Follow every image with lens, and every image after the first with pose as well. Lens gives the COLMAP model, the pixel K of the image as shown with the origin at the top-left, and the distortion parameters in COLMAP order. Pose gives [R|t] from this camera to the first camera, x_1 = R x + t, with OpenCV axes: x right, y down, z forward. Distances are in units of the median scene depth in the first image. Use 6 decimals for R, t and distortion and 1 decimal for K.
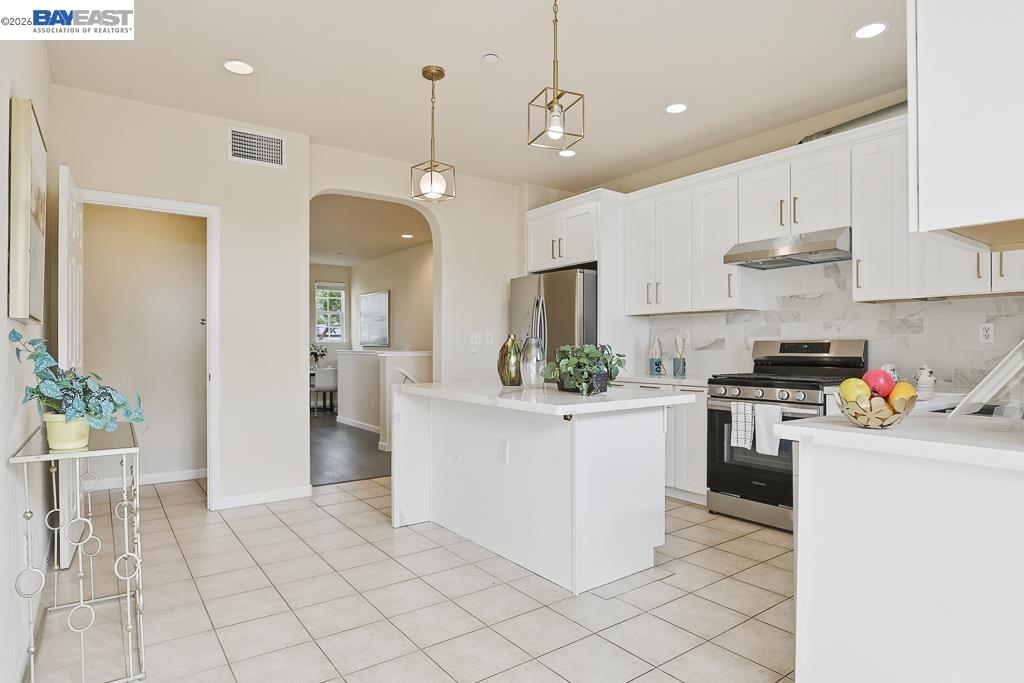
lens RADIAL K [[572.8, 0, 512.0], [0, 572.8, 341.5], [0, 0, 1]] dist [-0.019326, -0.000311]
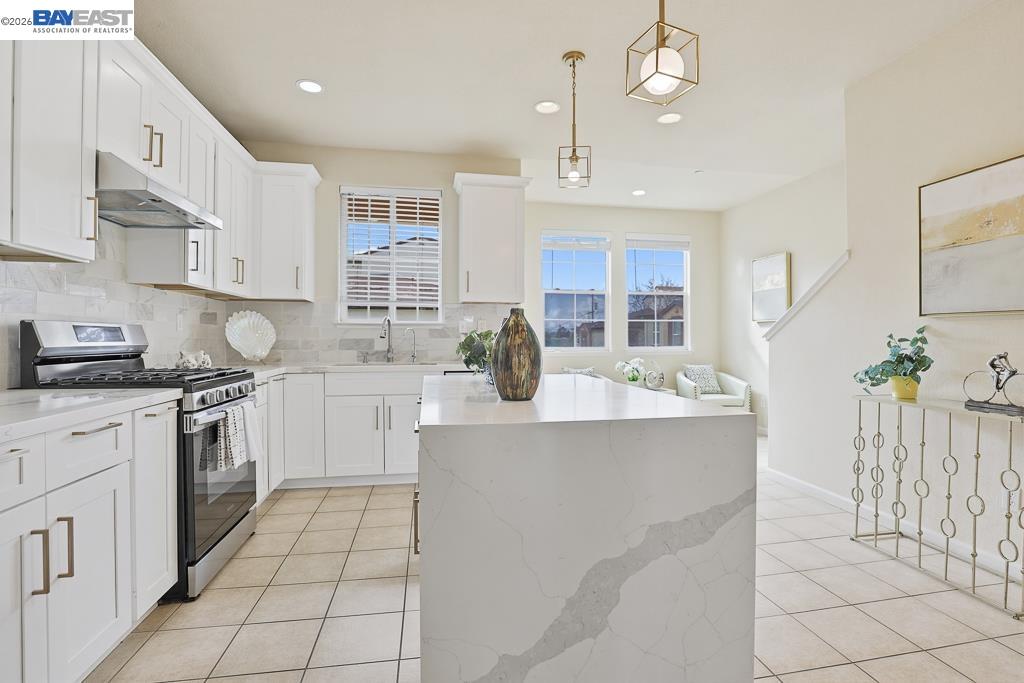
lens RADIAL K [[482.3, 0, 516.1], [0, 482.3, 338.5], [0, 0, 1]] dist [-0.041655, 0.010653]
pose [[-0.895913, -0.001442, 0.444227, -0.200532], [-0.007114, 0.999913, -0.011100, 0.020707], [-0.444172, -0.013105, -0.895845, 1.354324]]
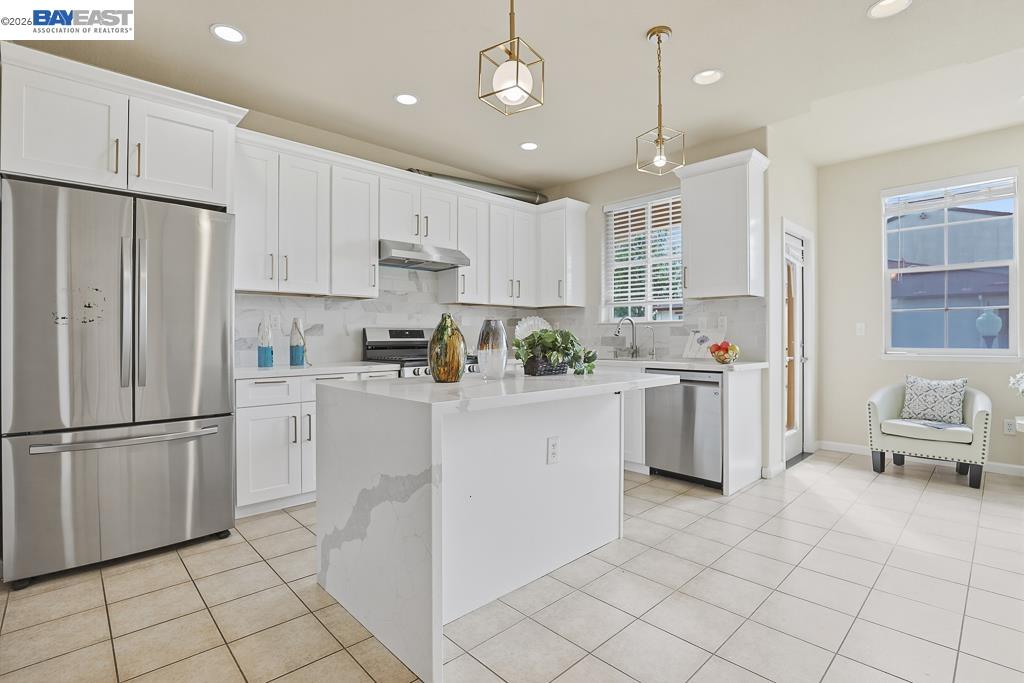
lens RADIAL K [[482.3, 0, 516.1], [0, 482.3, 338.5], [0, 0, 1]] dist [-0.041655, 0.010653]
pose [[-0.125343, -0.004983, 0.992101, -0.605036], [-0.011791, 0.999924, 0.003533, 0.015055], [-0.992043, -0.011255, -0.125392, 0.941875]]
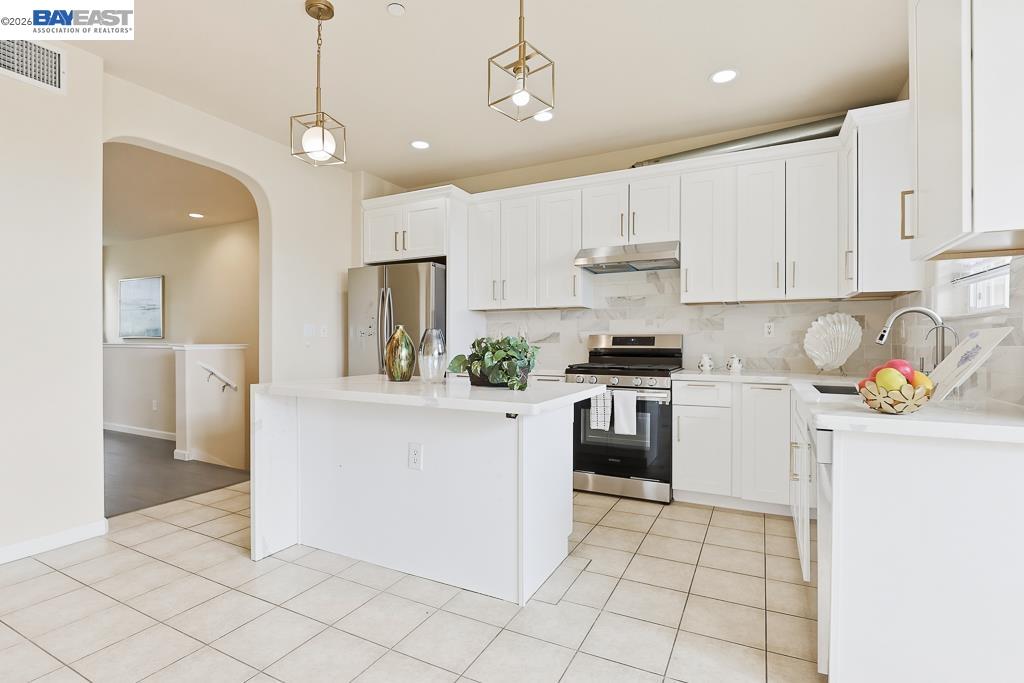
lens RADIAL K [[491.1, 0, 507.6], [0, 491.1, 340.3], [0, 0, 1]] dist [-0.010941, -0.000669]
pose [[0.897040, 0.003872, 0.441932, -0.182479], [-0.007526, 0.999950, 0.006514, 0.005120], [-0.441885, -0.009169, 0.897025, 0.209952]]
